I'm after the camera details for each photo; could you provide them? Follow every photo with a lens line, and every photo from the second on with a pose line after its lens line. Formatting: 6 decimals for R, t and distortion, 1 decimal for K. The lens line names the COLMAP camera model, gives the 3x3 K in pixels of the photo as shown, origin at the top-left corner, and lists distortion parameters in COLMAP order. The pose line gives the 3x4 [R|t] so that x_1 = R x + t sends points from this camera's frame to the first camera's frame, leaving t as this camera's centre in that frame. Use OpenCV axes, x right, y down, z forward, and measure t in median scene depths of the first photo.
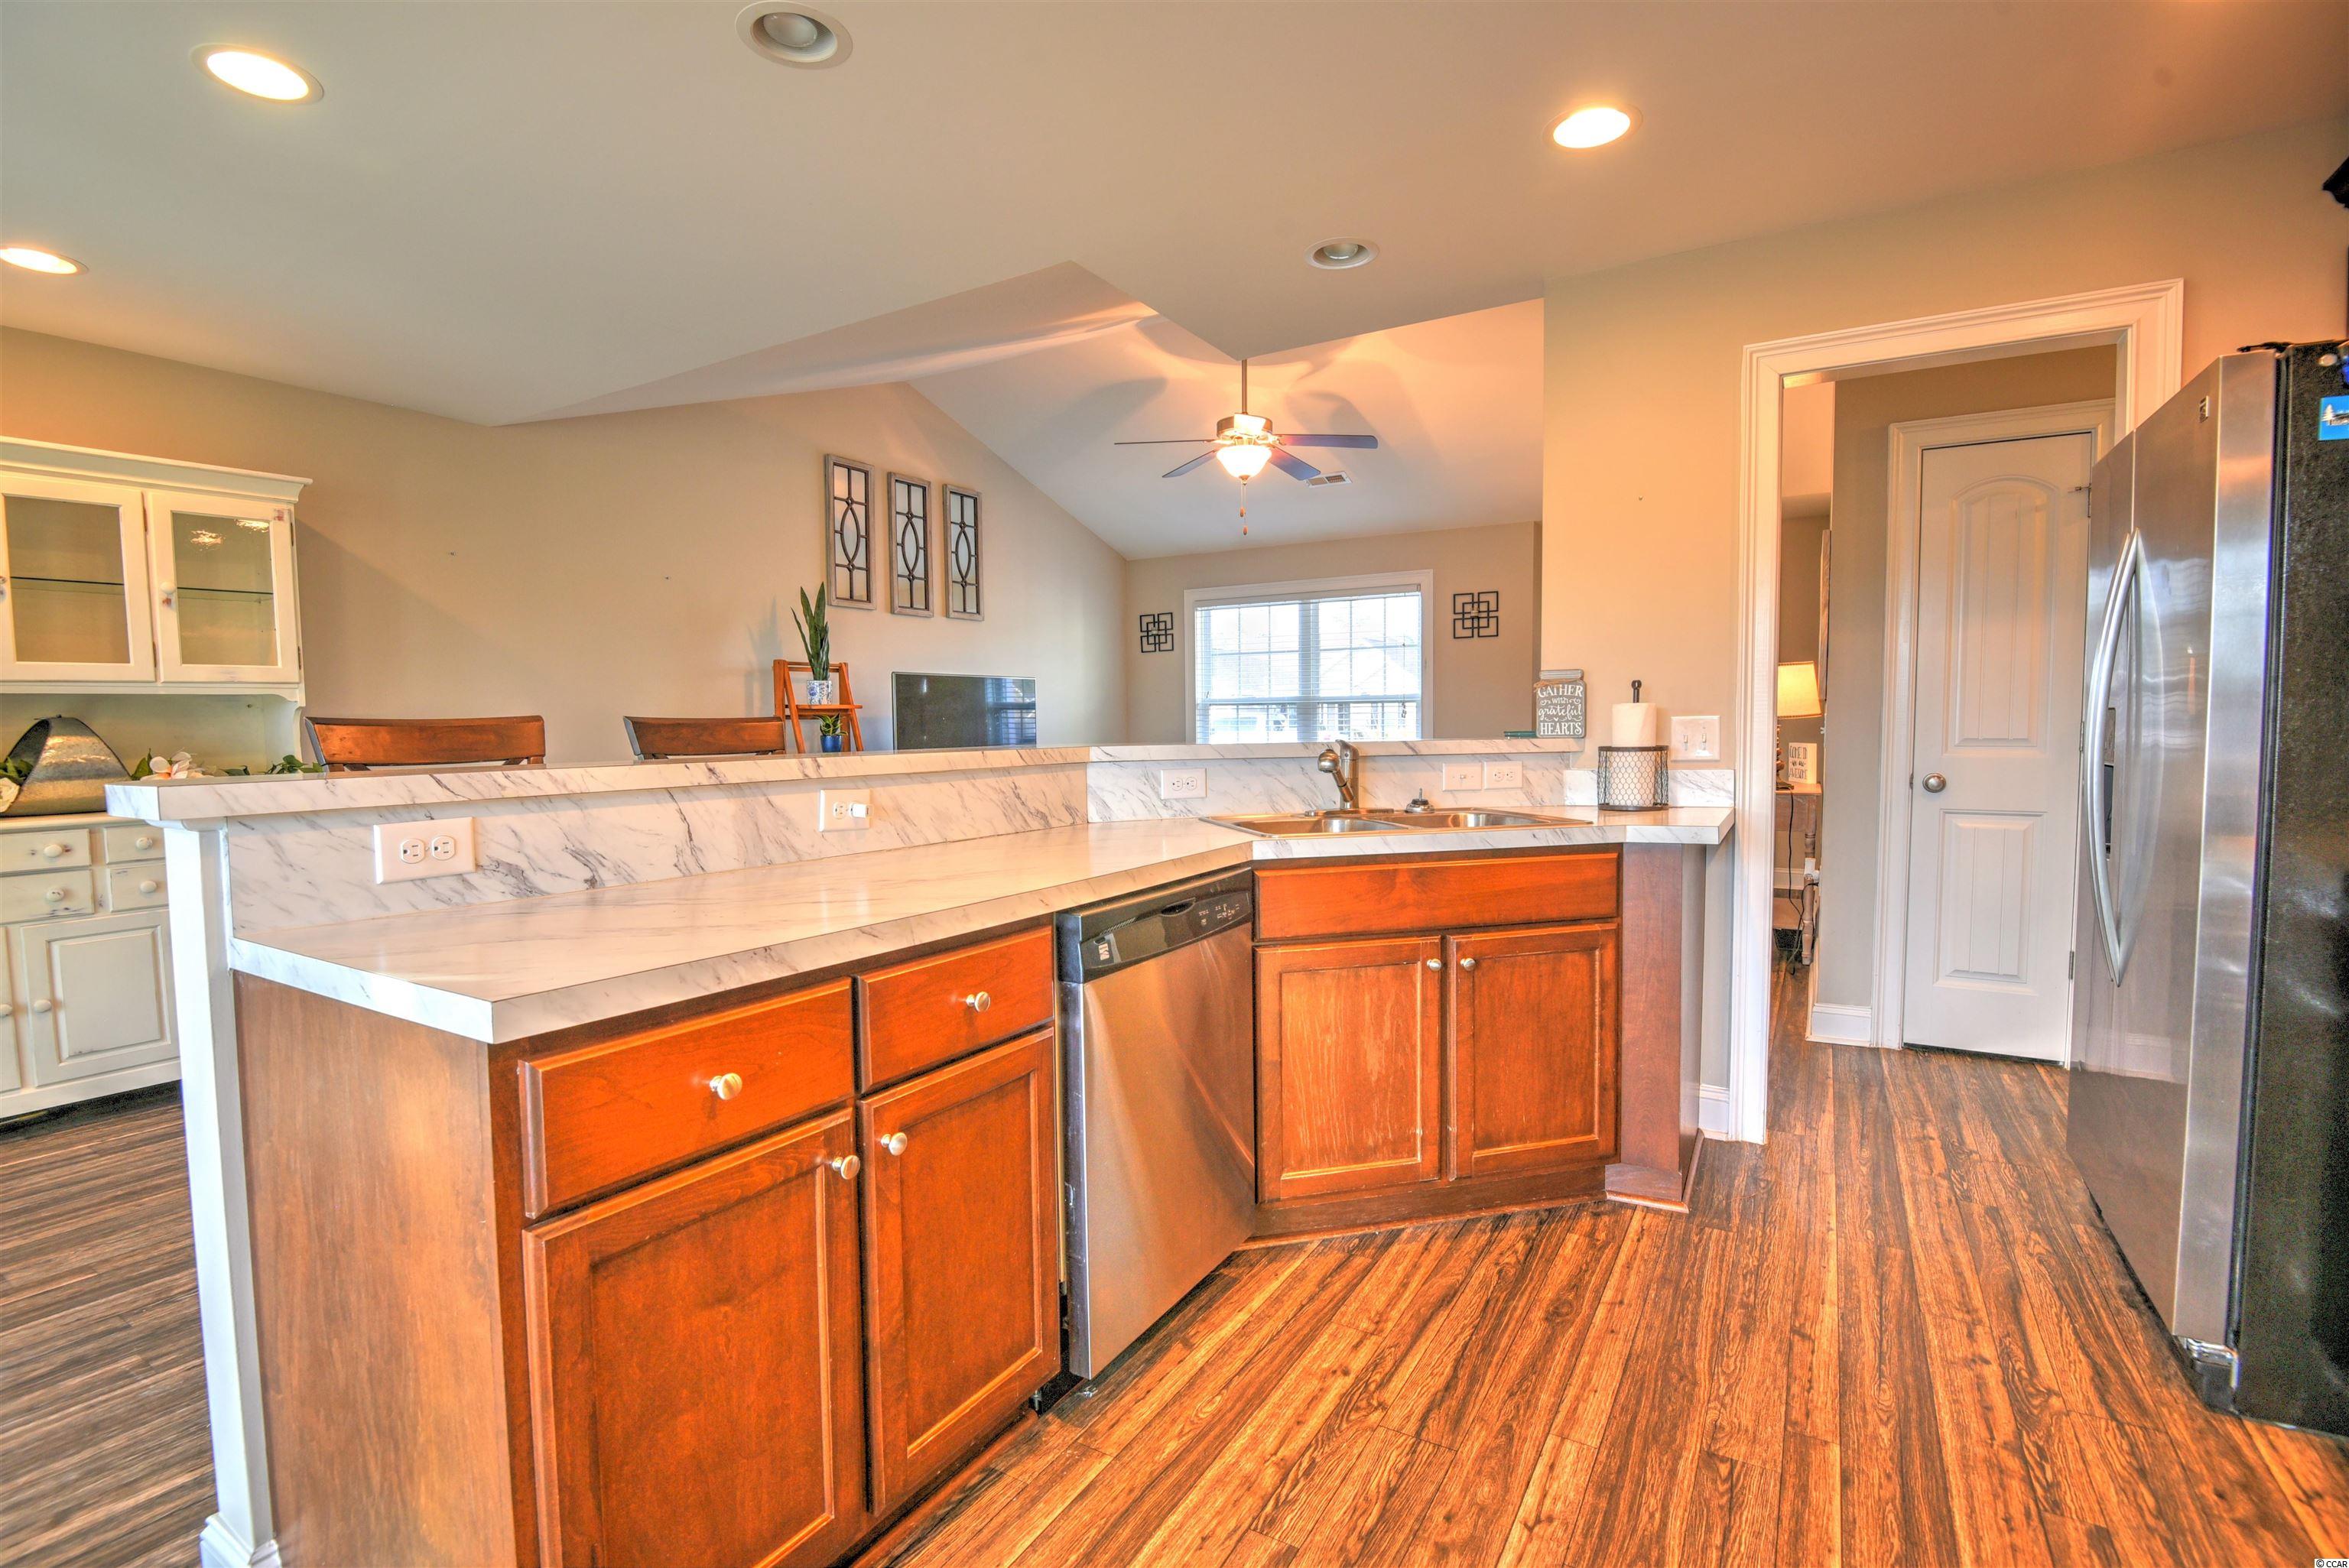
lens RADIAL K [[1079.1, 0, 1173.4], [0, 1079.1, 789.5], [0, 0, 1]] dist [-0.012824, -0.000309]
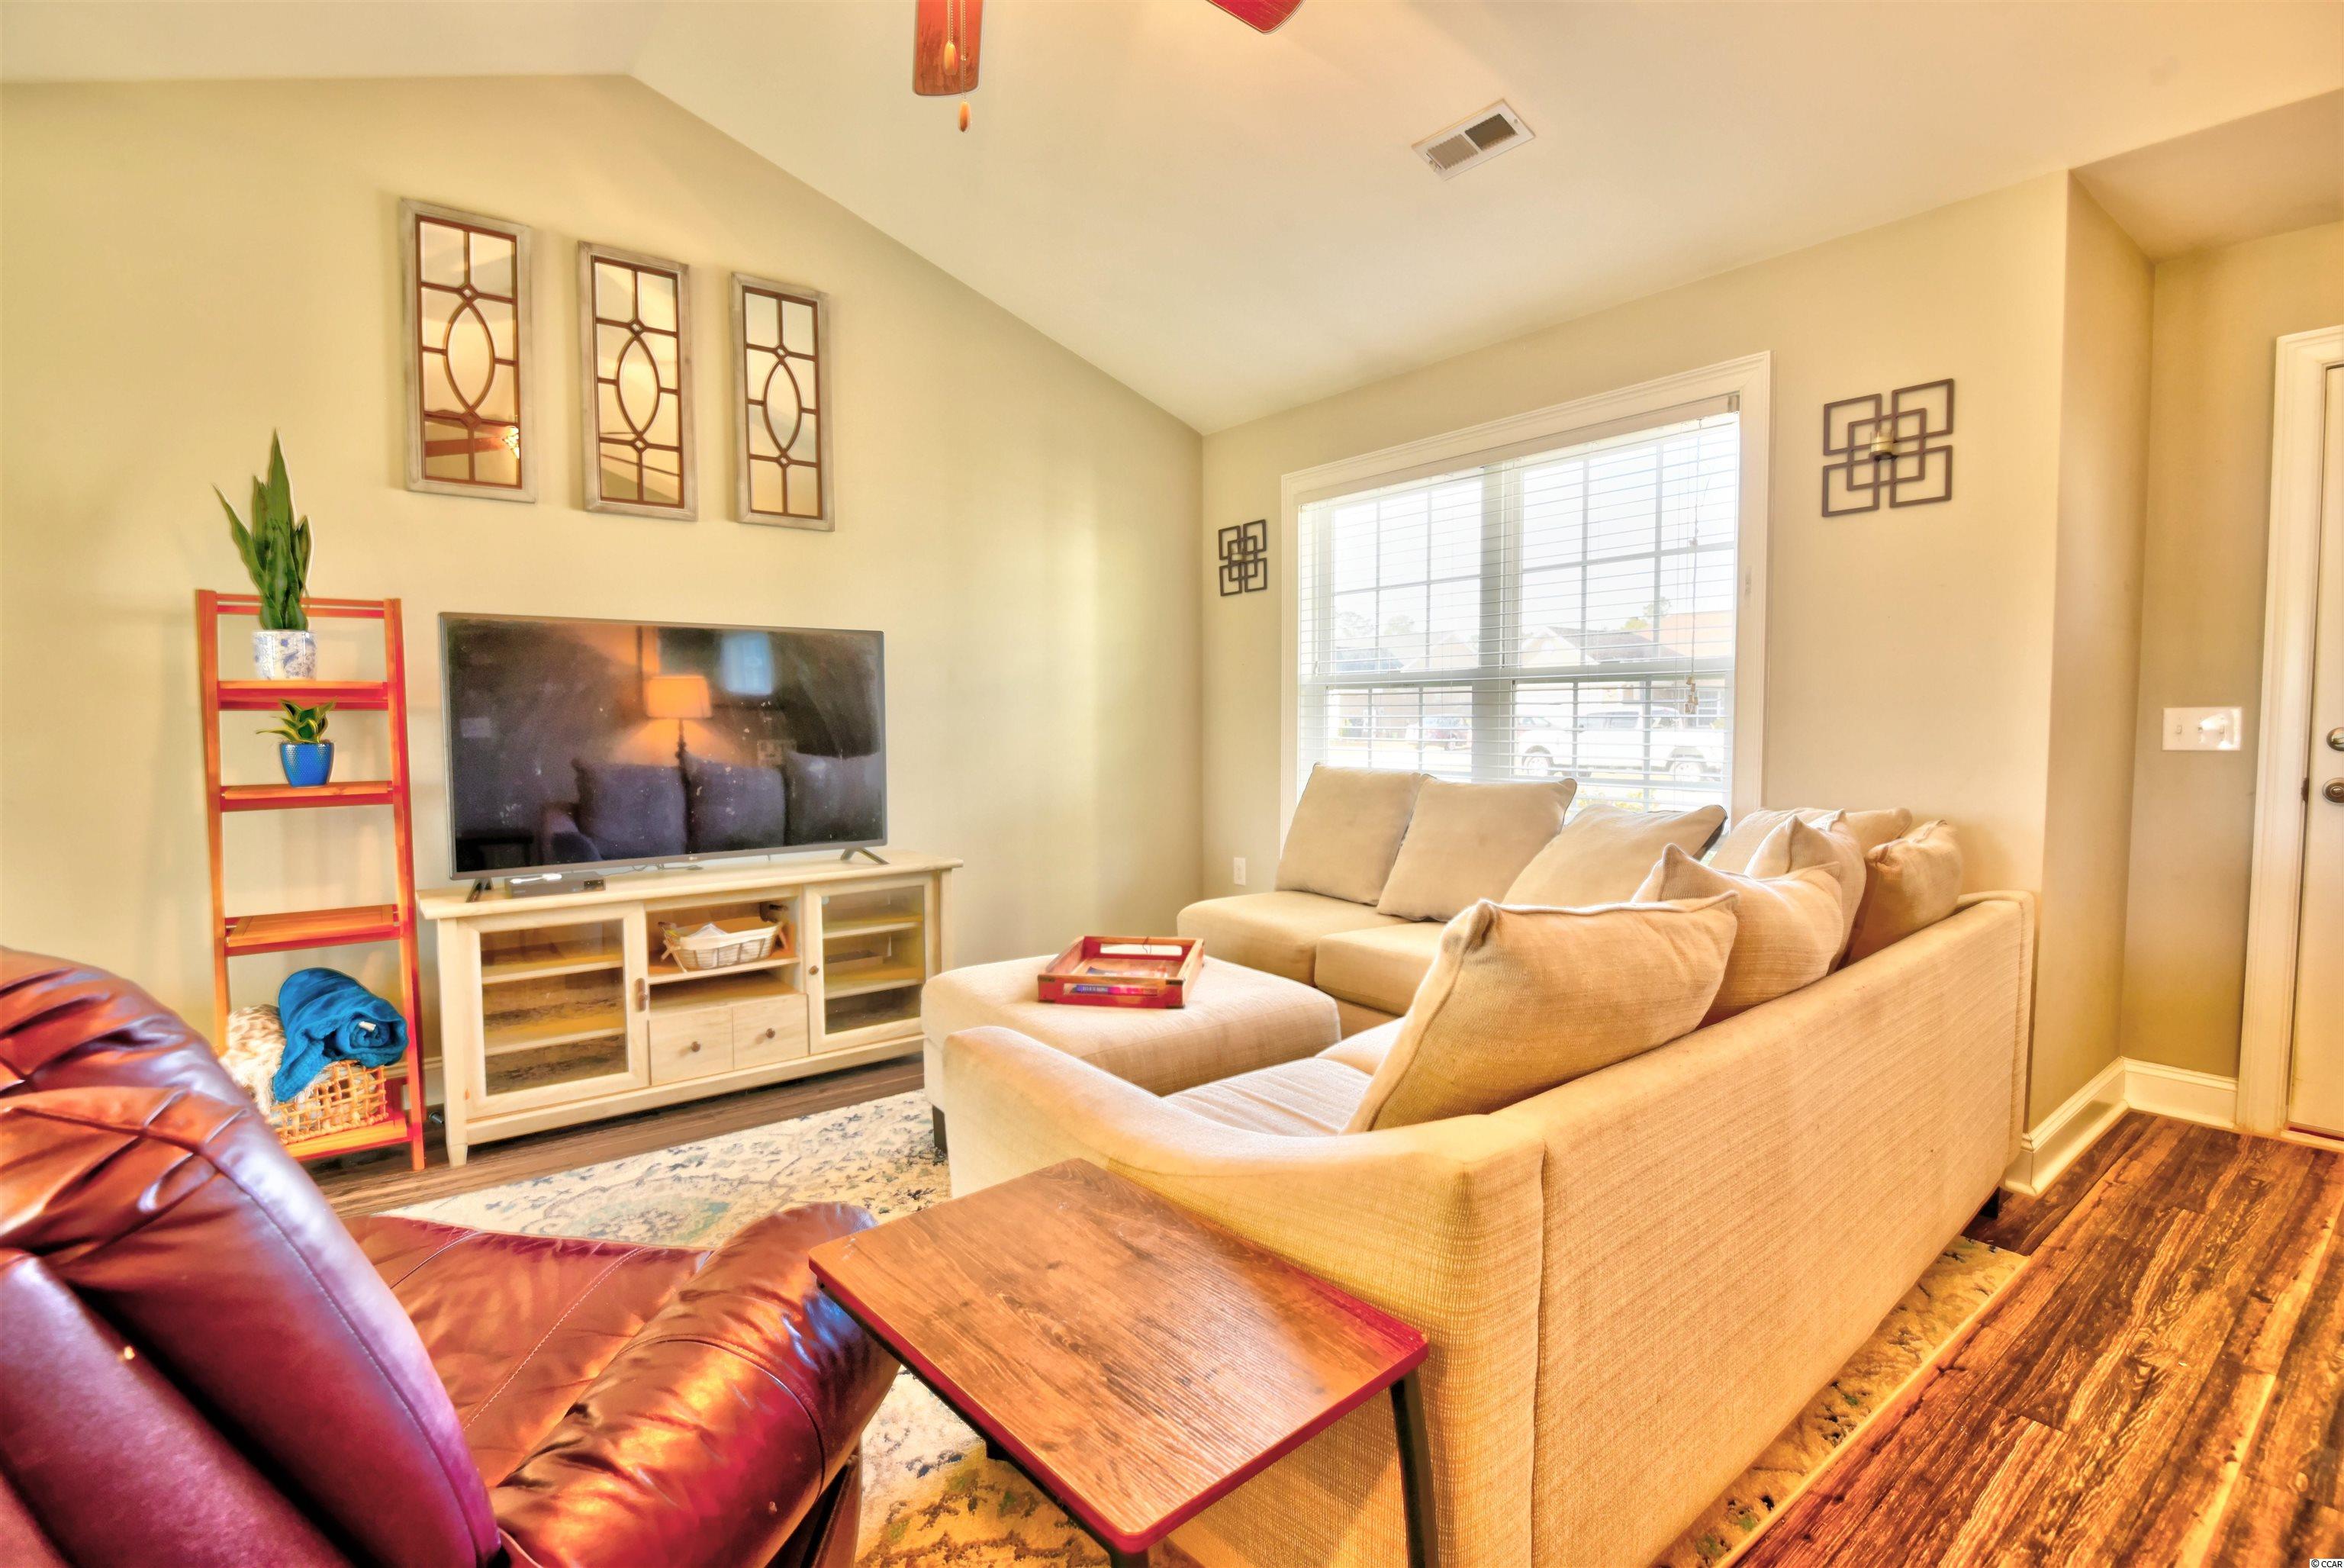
lens RADIAL K [[1097.5, 0, 1177.6], [0, 1097.5, 771.4], [0, 0, 1]] dist [-0.009106, -0.000037]
pose [[0.940202, 0.021404, -0.339943, 0.161014], [-0.025071, 0.999665, -0.006398, -0.033539], [0.339693, 0.014538, 0.940424, 0.495353]]
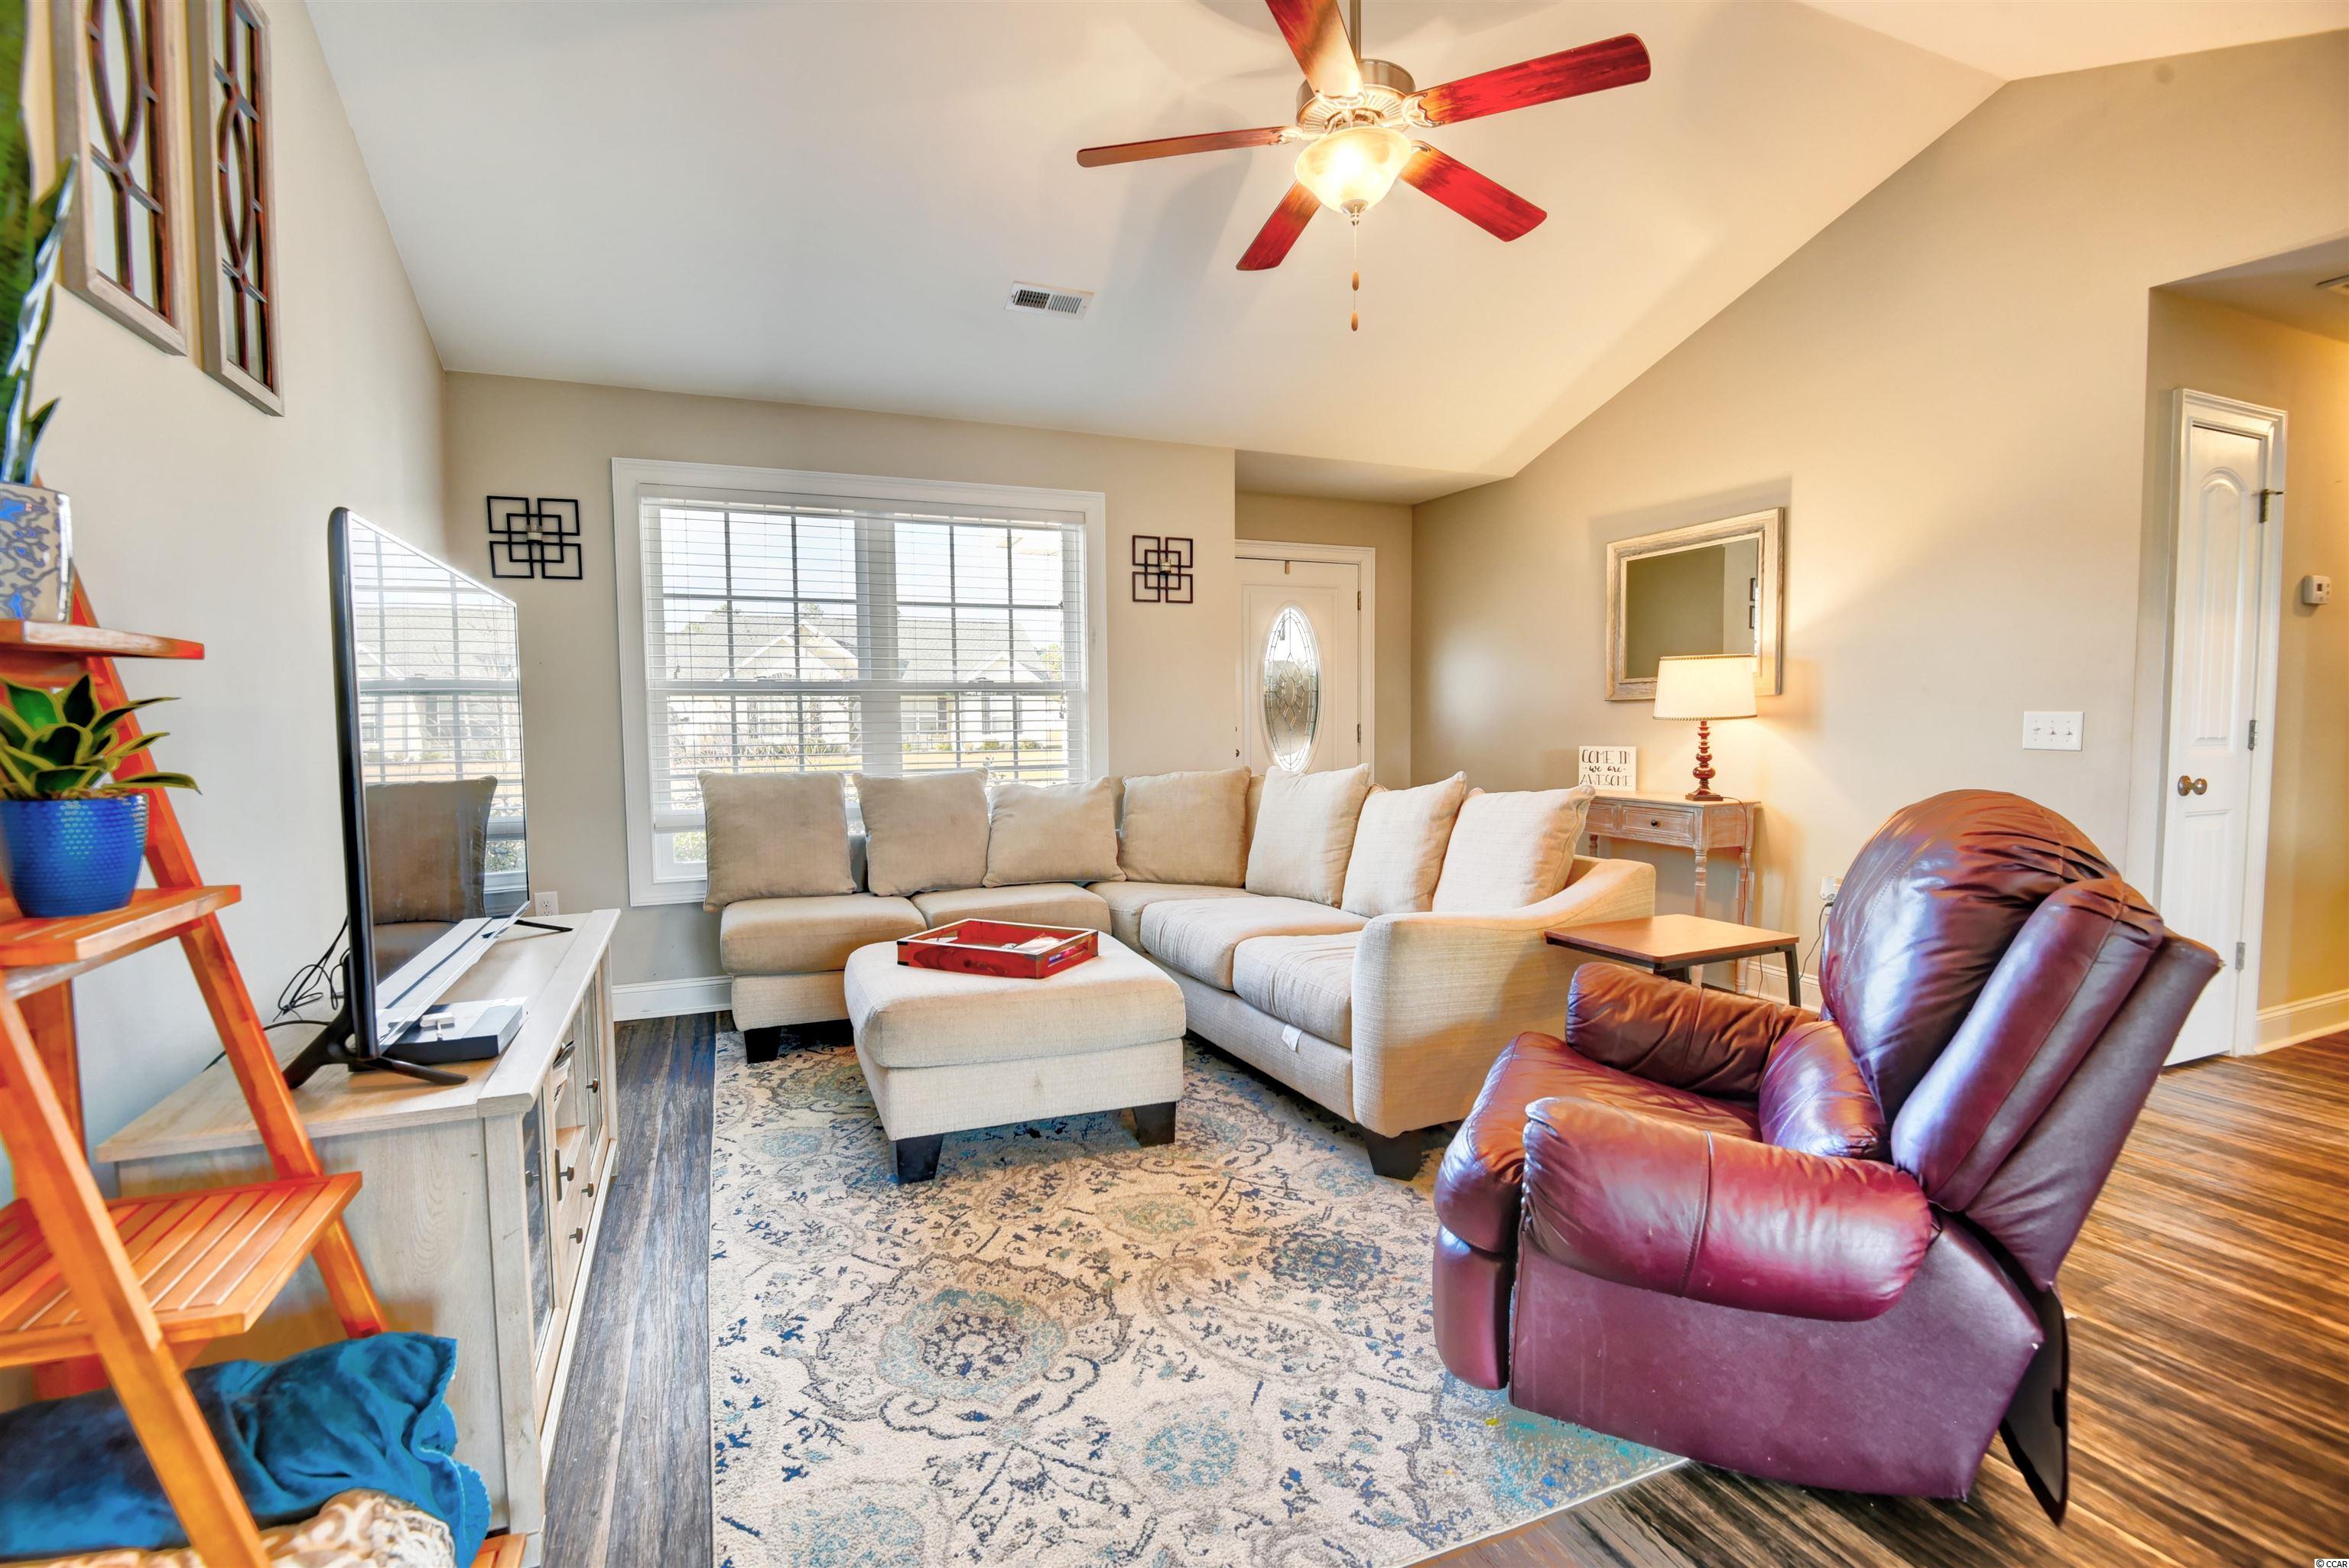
lens RADIAL K [[1065.1, 0, 1174.5], [0, 1065.1, 784.0], [0, 0, 1]] dist [-0.003143, -0.000198]
pose [[0.575047, -0.046836, 0.816779, -0.256436], [0.060424, 0.998065, 0.014691, -0.031111], [-0.815886, 0.040905, 0.576764, 0.552638]]
